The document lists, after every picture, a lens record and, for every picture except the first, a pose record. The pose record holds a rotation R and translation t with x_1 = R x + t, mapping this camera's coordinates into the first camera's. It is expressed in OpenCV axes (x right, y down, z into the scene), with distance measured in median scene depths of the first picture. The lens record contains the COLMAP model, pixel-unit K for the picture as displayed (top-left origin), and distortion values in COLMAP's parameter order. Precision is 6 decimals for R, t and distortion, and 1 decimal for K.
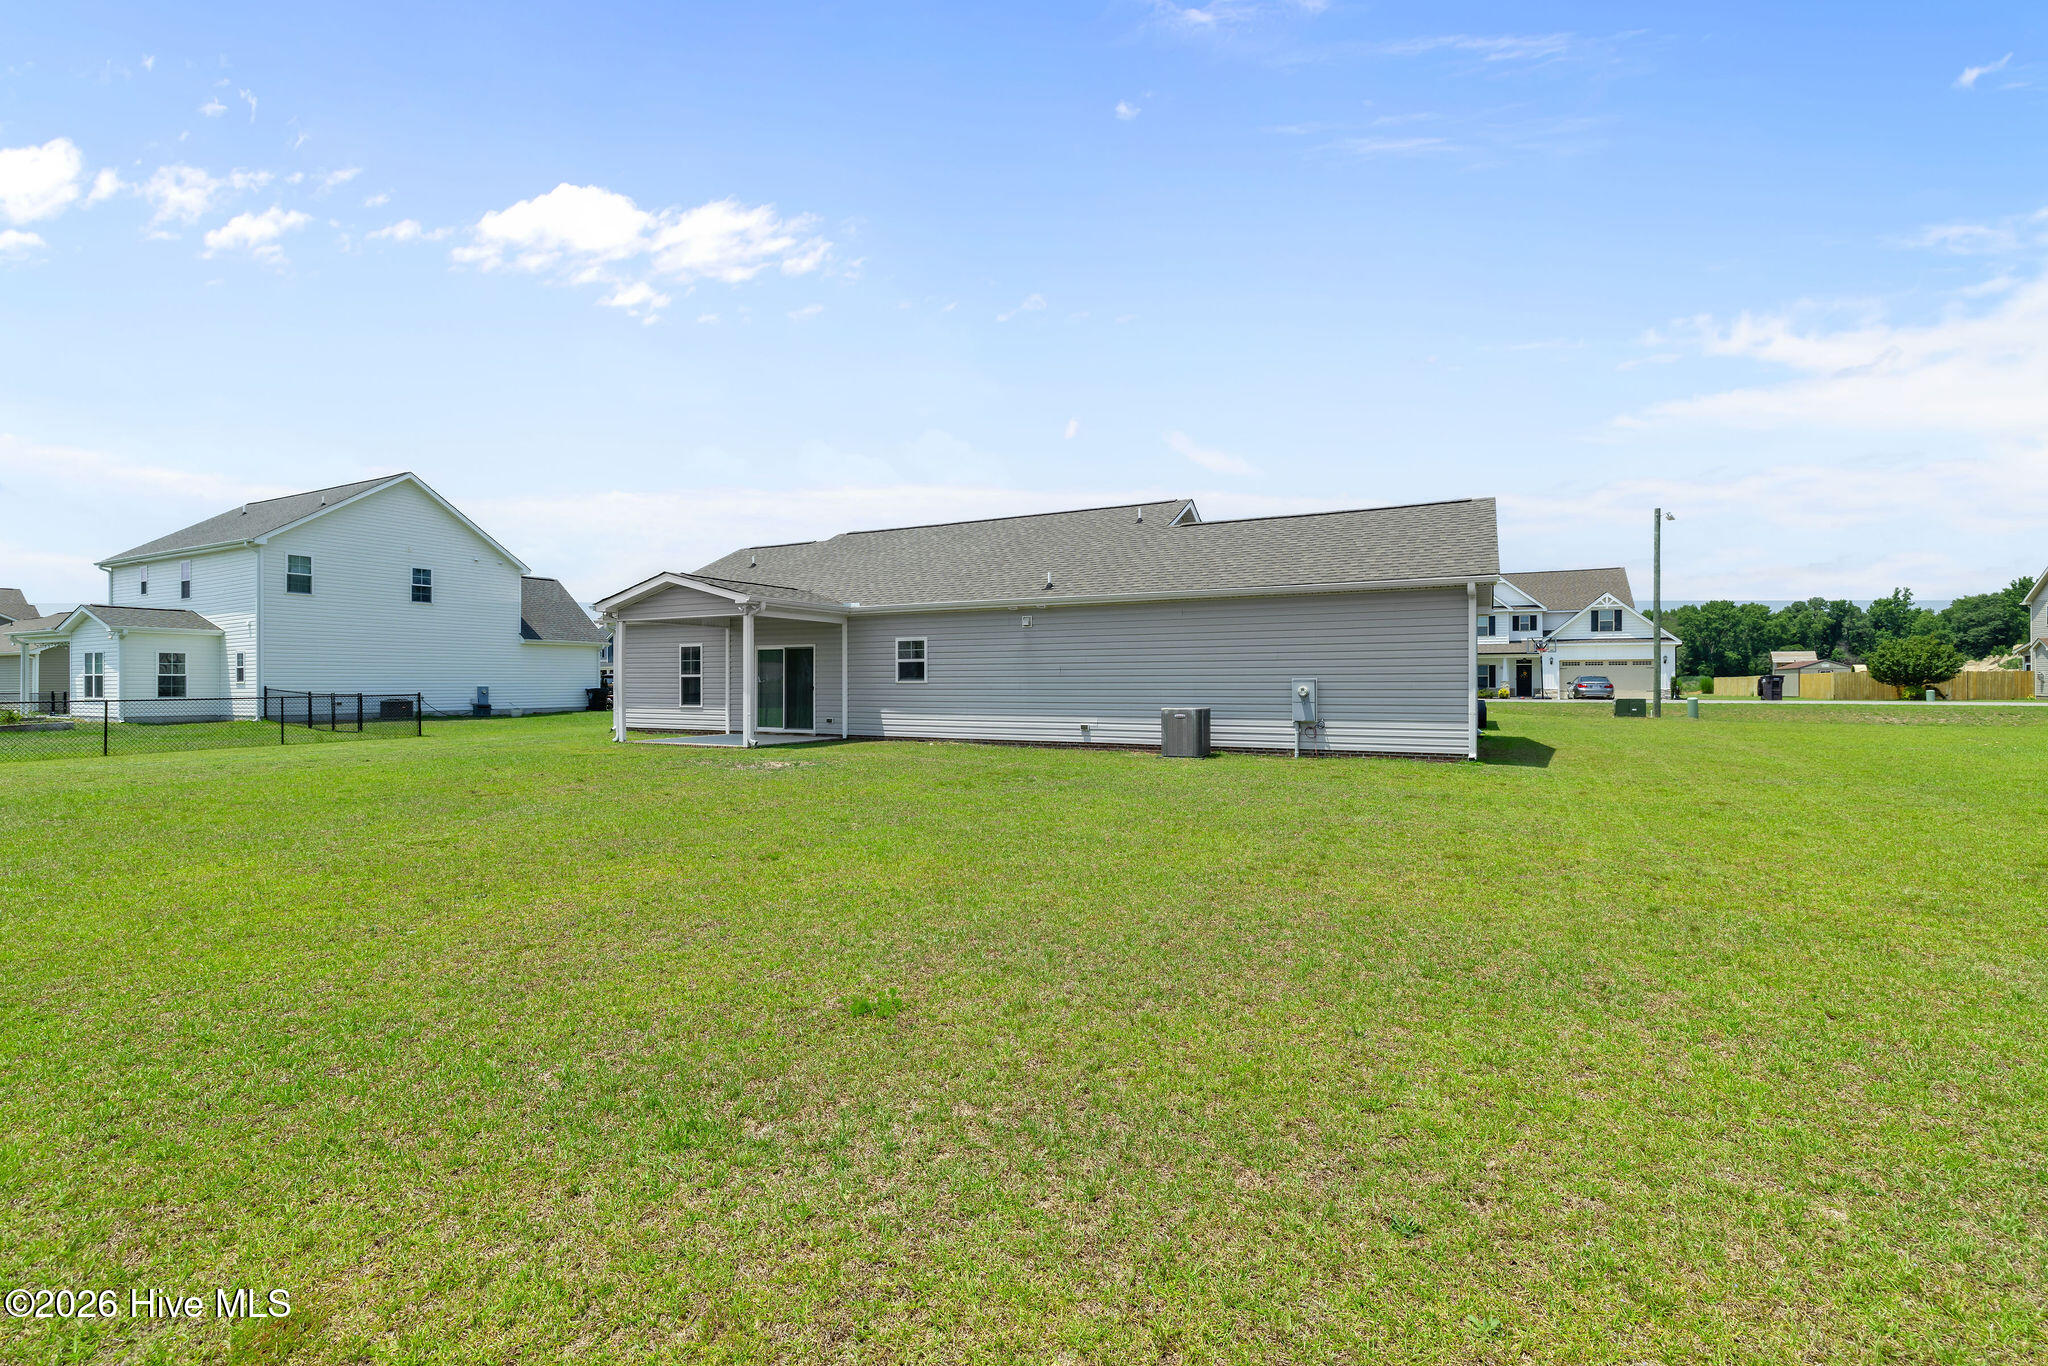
lens RADIAL K [[883.0, 0, 1025.7], [0, 883.0, 677.9], [0, 0, 1]] dist [-0.000620, -0.000080]
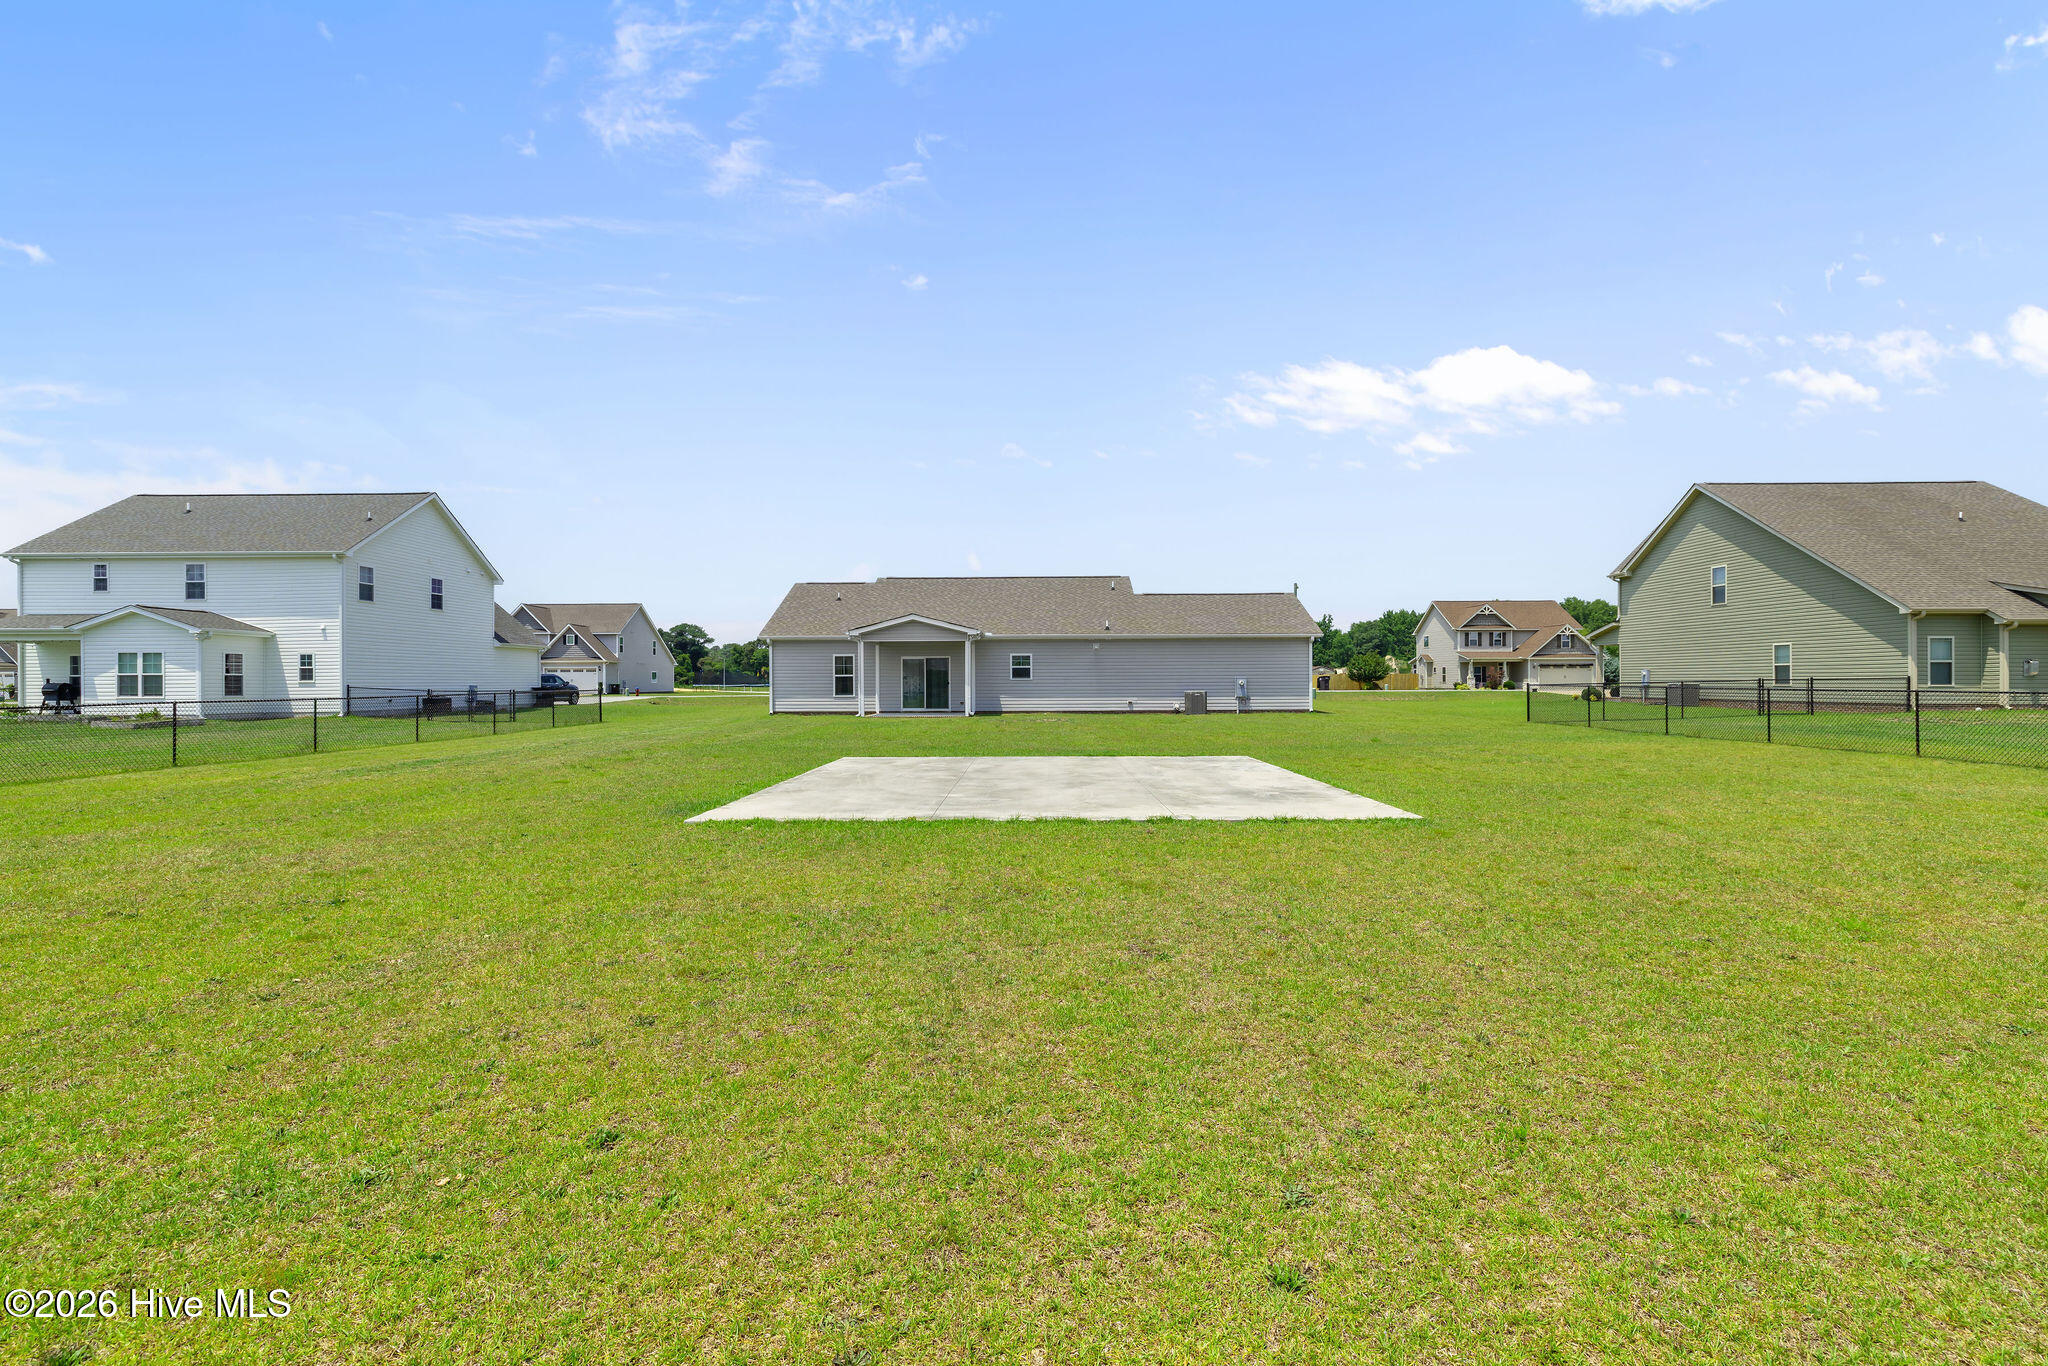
lens RADIAL K [[865.2, 0, 1024.0], [0, 865.2, 683.0], [0, 0, 1]] dist [0.001274, 0.000170]
pose [[0.897481, -0.002665, 0.441045, -0.801002], [0.000088, 0.999983, 0.005865, 0.001428], [-0.441053, -0.005225, 0.897466, -0.487286]]
